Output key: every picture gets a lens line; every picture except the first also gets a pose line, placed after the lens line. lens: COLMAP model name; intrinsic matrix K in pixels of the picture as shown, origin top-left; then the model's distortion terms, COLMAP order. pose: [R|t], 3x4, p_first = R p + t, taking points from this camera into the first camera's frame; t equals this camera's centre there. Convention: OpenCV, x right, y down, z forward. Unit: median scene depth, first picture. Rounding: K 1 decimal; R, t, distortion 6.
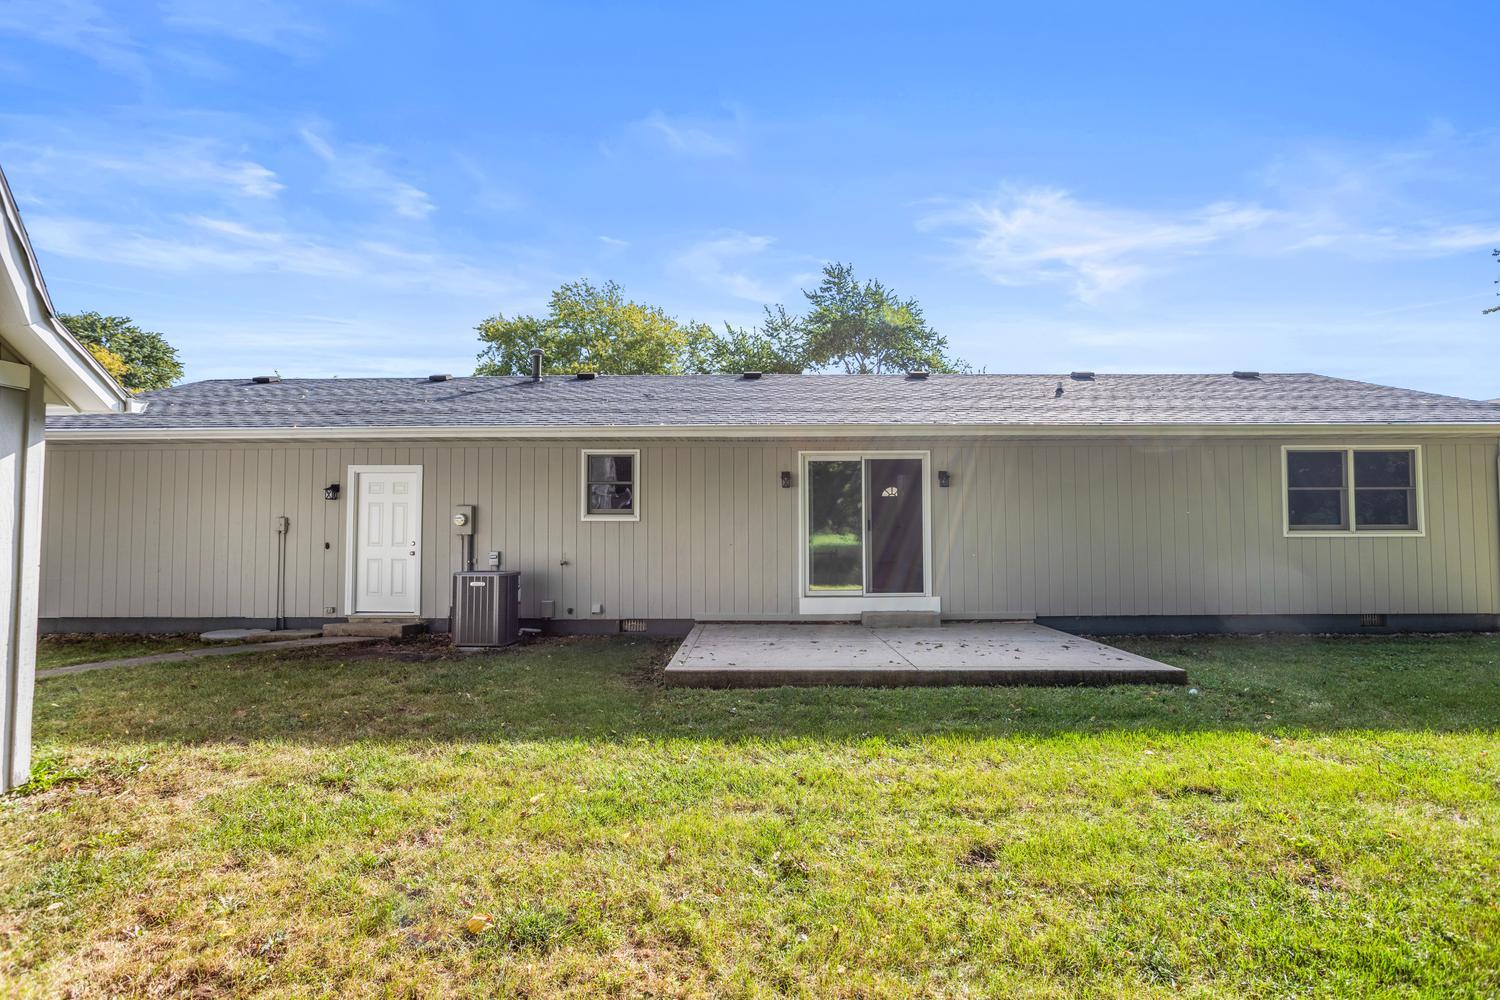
lens RADIAL K [[730.4, 0, 750.8], [0, 730.4, 490.3], [0, 0, 1]] dist [-0.053193, 0.030897]
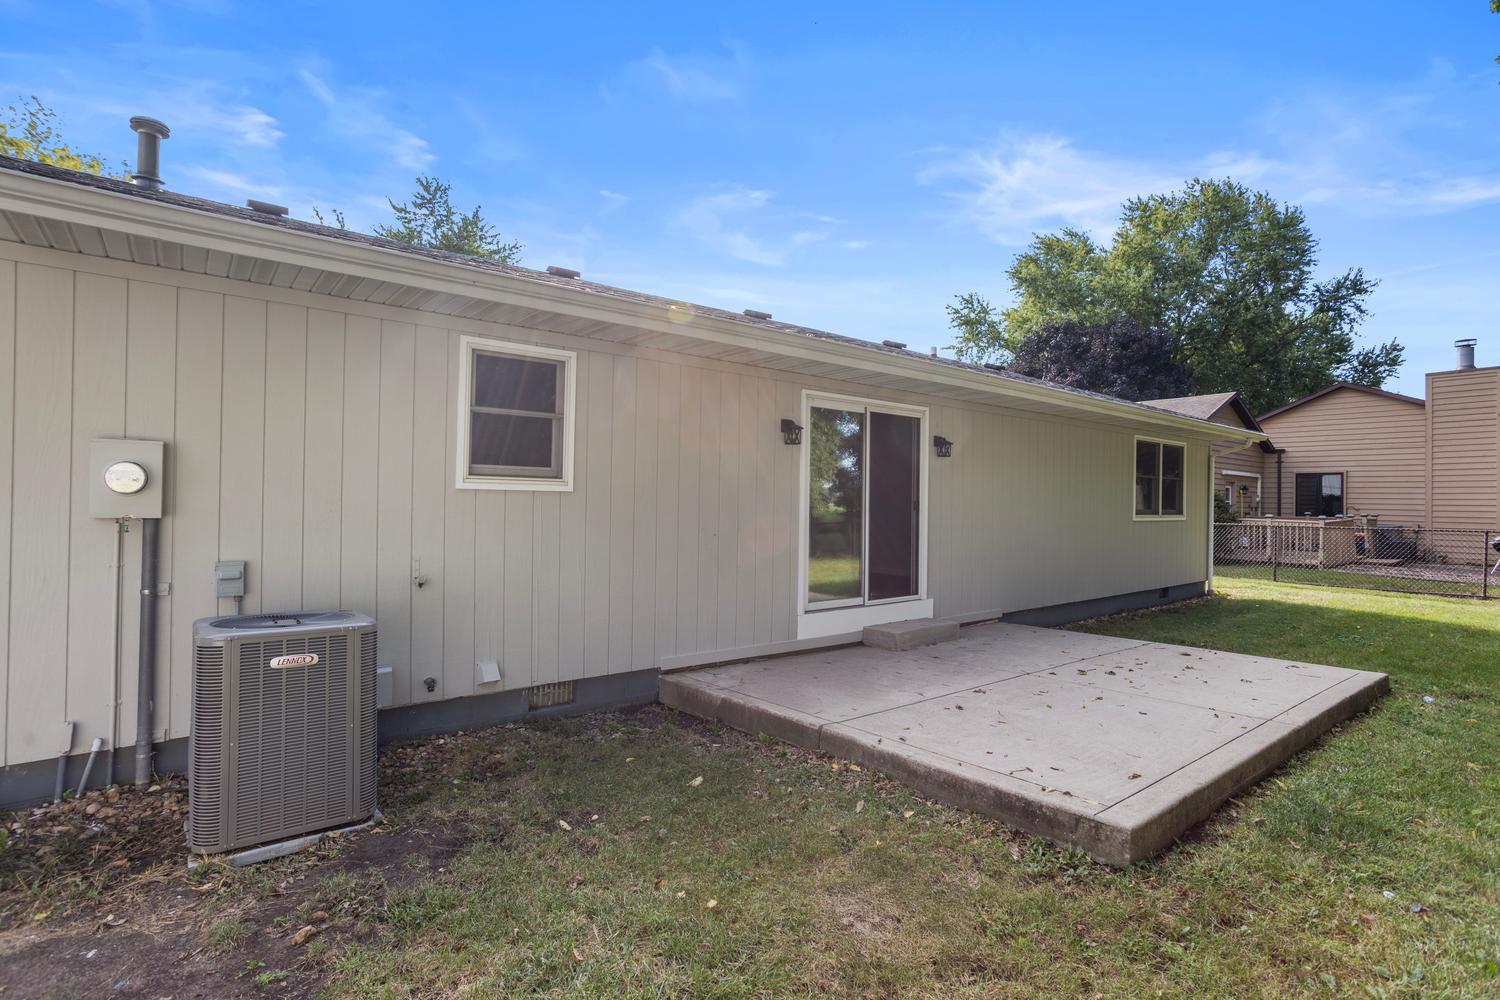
lens RADIAL K [[730.4, 0, 750.8], [0, 730.4, 490.3], [0, 0, 1]] dist [-0.053193, 0.030897]
pose [[0.786184, 0.023139, 0.617559, -0.369880], [-0.046748, 0.998662, 0.022094, 0.023658], [-0.616221, -0.046240, 0.786214, 0.518330]]
